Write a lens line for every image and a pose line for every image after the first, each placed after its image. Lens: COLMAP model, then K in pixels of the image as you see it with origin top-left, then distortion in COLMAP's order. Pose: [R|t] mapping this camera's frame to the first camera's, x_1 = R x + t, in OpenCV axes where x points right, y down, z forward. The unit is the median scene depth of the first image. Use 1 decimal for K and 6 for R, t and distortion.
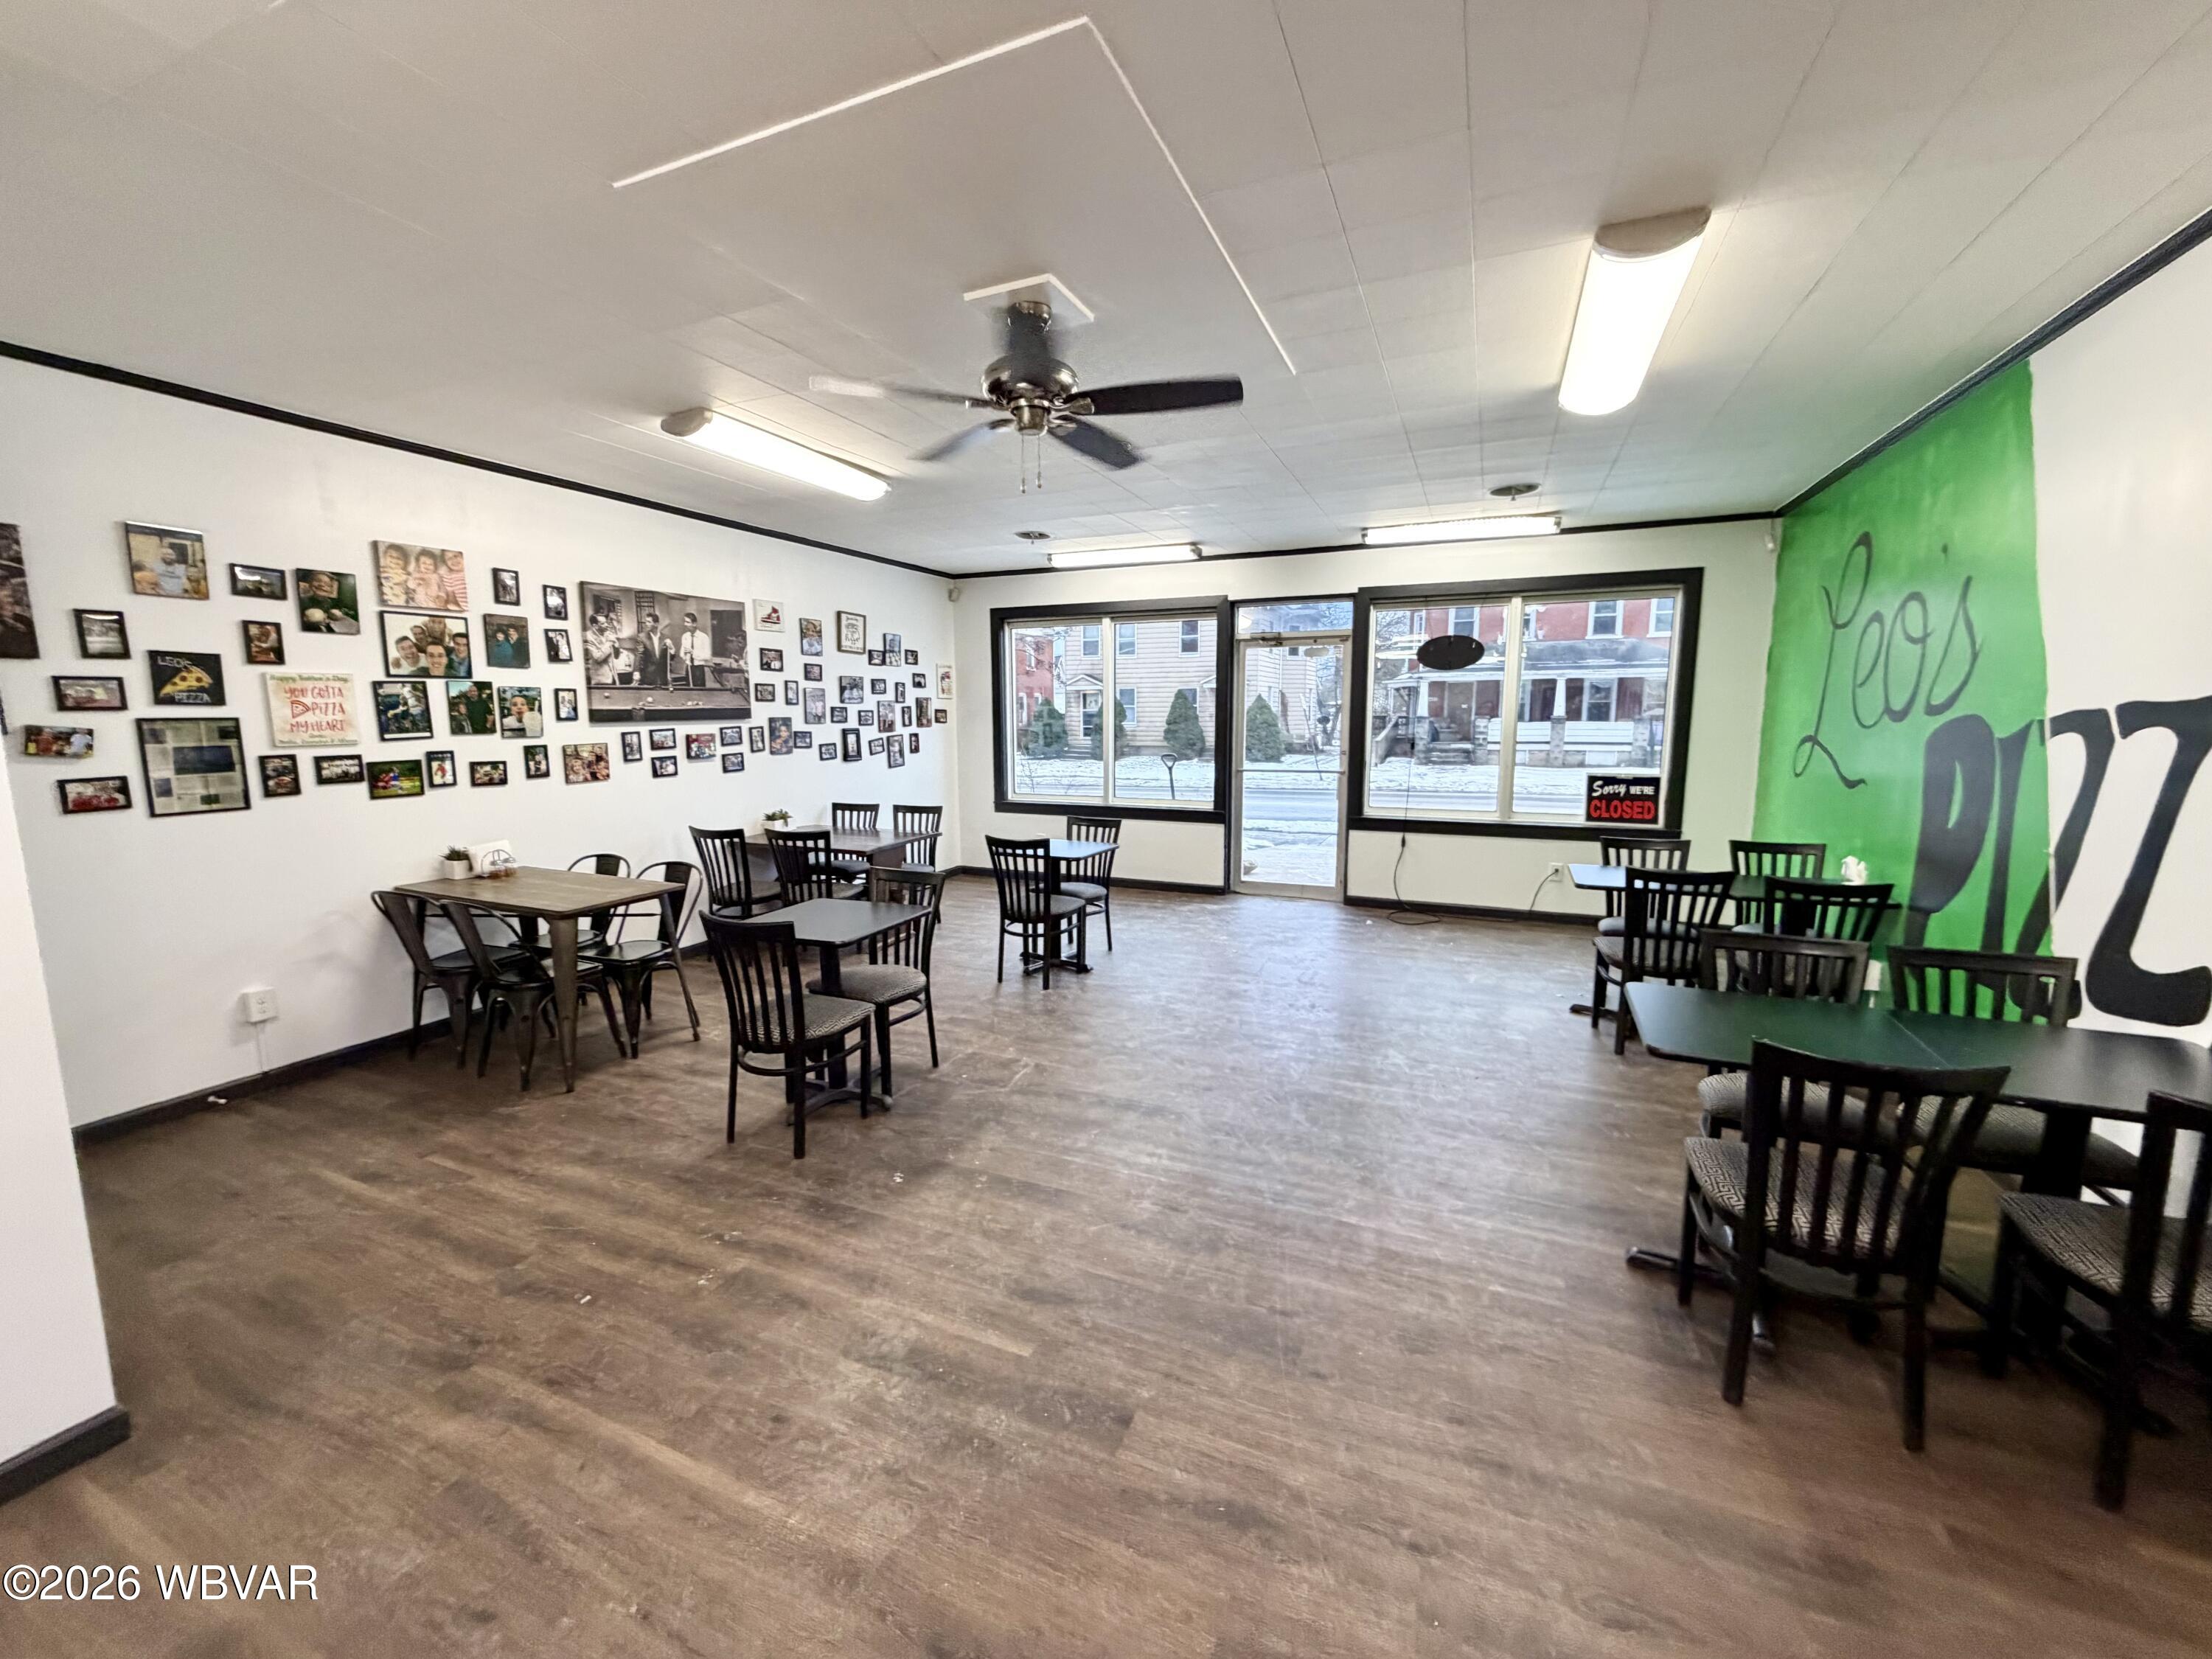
lens RADIAL K [[876.7, 0, 1100.8], [0, 876.7, 831.7], [0, 0, 1]] dist [0.001458, -0.000817]
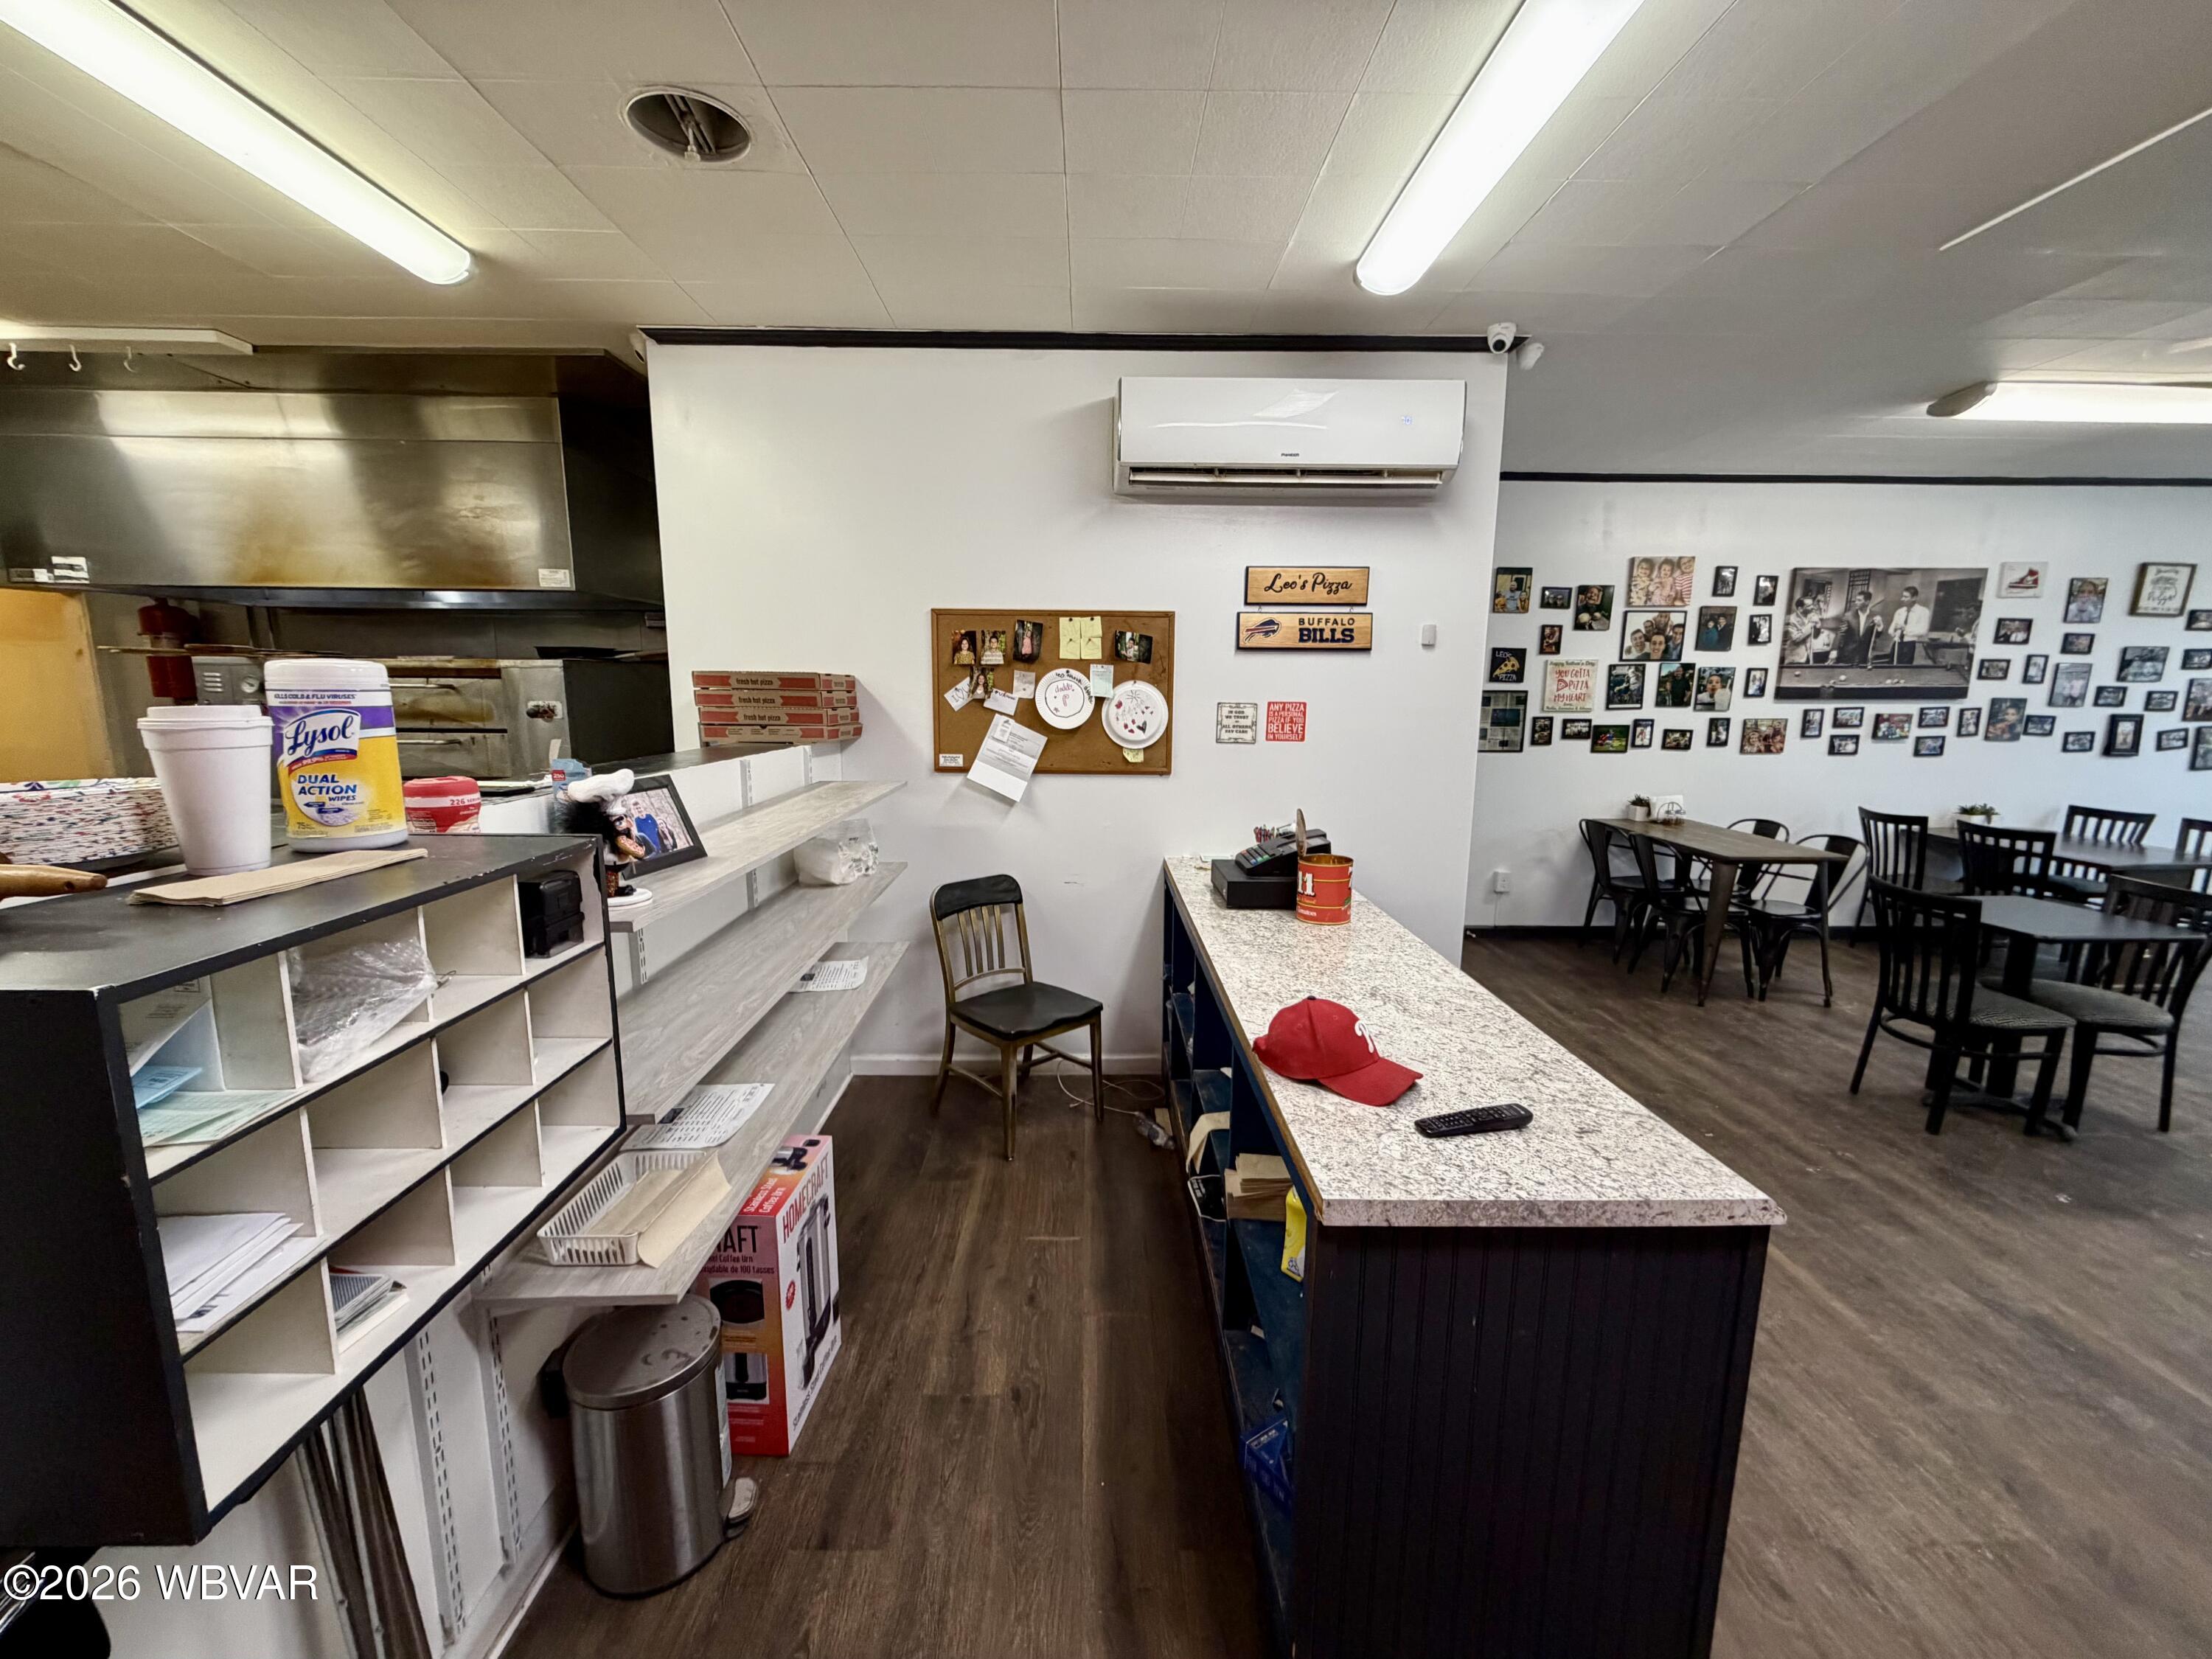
lens RADIAL K [[876.7, 0, 1102.3], [0, 876.7, 832.0], [0, 0, 1]] dist [0.001458, -0.000817]
pose [[0.416313, 0.156616, -0.895631, 0.080056], [-0.133338, 0.984919, 0.110251, 0.033294], [0.899391, 0.073523, 0.430918, -0.235606]]
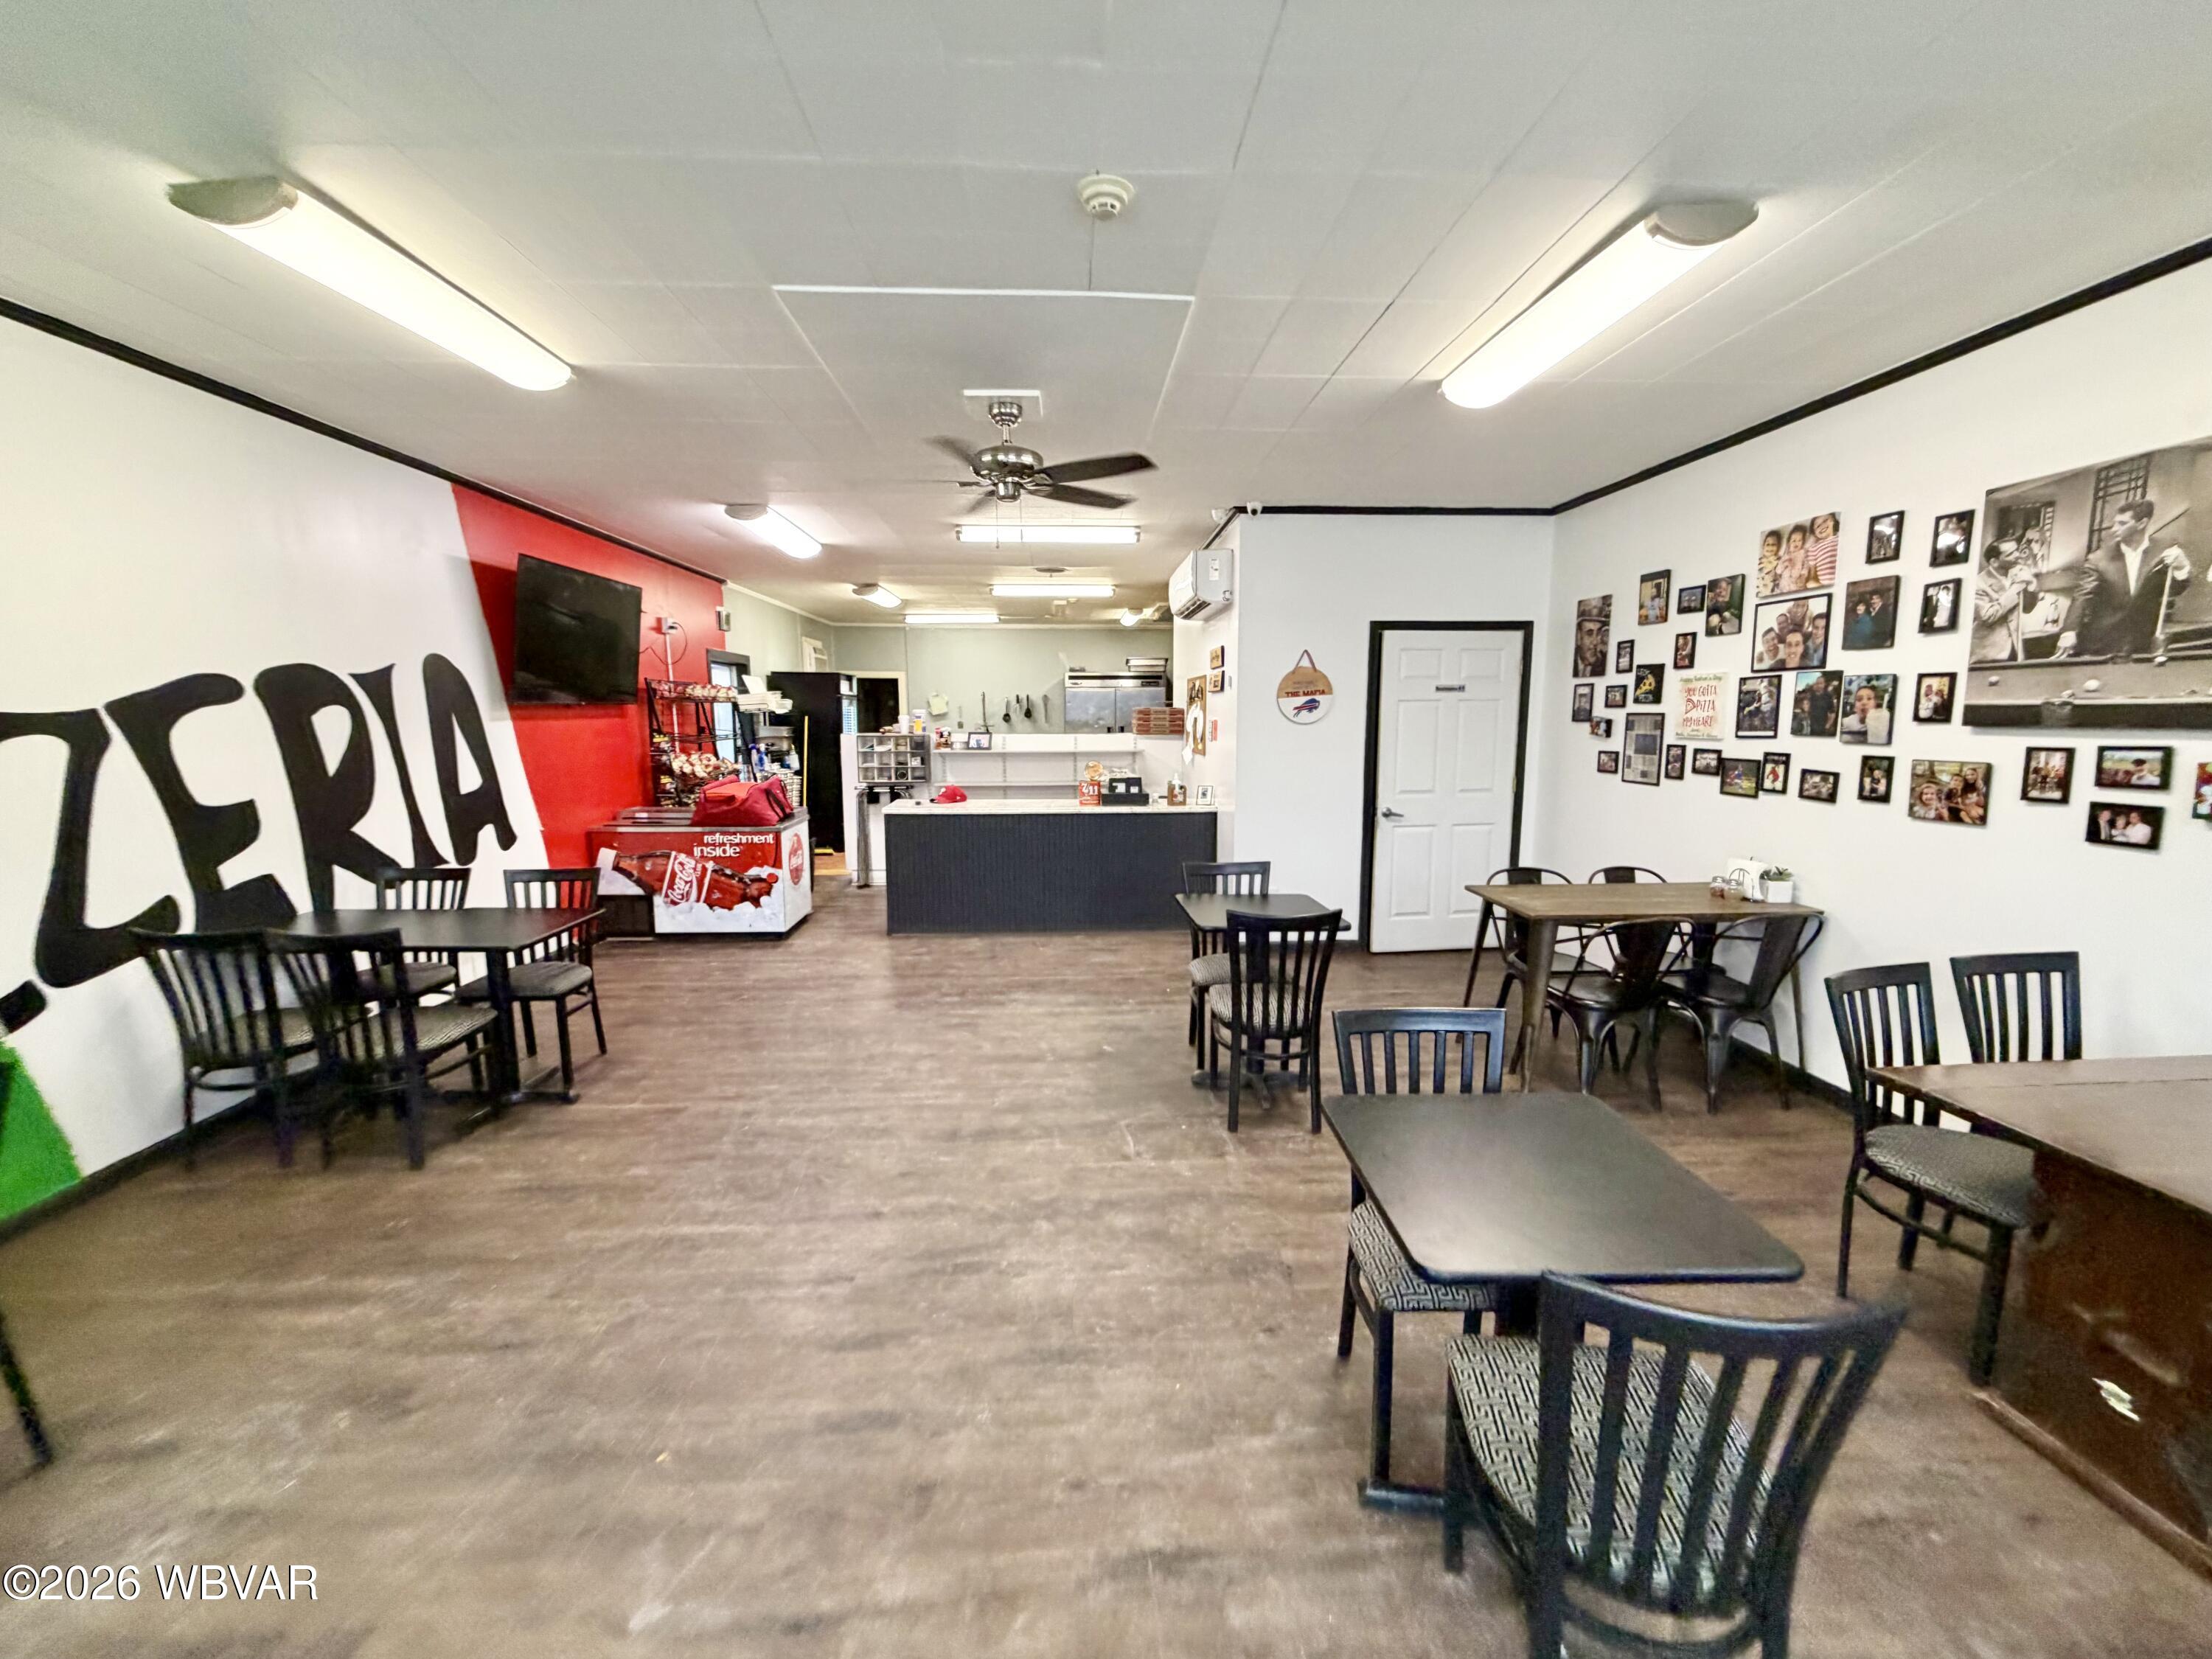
lens RADIAL K [[876.7, 0, 1101.5], [0, 876.7, 830.8], [0, 0, 1]] dist [0.001458, -0.000817]
pose [[-0.894396, 0.067715, -0.442121, 0.256253], [-0.054609, 0.964547, 0.258200, -0.205248], [0.443930, 0.255077, -0.858989, 1.461300]]
